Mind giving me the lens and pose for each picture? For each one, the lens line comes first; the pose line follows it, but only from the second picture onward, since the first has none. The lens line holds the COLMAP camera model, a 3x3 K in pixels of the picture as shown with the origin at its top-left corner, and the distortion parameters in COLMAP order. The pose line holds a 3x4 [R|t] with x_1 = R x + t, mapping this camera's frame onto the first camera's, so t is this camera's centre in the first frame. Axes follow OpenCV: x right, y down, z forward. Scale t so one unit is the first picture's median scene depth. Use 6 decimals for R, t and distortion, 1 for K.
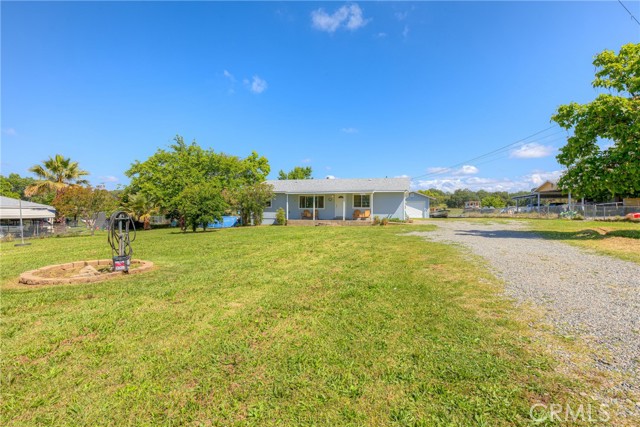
lens RADIAL K [[293.8, 0, 325.3], [0, 293.8, 212.4], [0, 0, 1]] dist [0.000036, -0.000905]
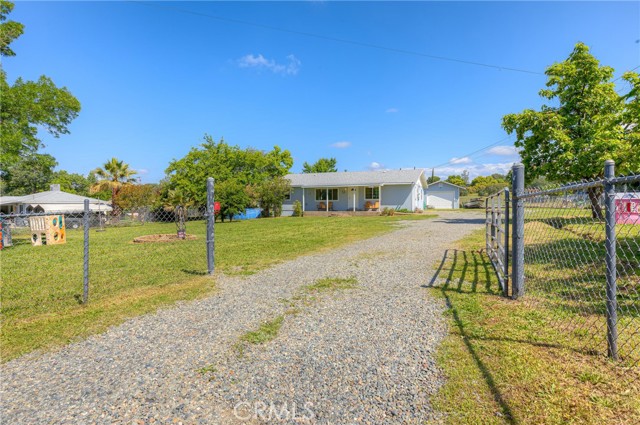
lens RADIAL K [[339.5, 0, 320.5], [0, 339.5, 212.2], [0, 0, 1]] dist [-0.019065, 0.000707]
pose [[0.988983, -0.007507, -0.147838, 0.114045], [0.011223, 0.999641, 0.024315, -0.001523], [0.147603, -0.025706, 0.988713, -0.226392]]
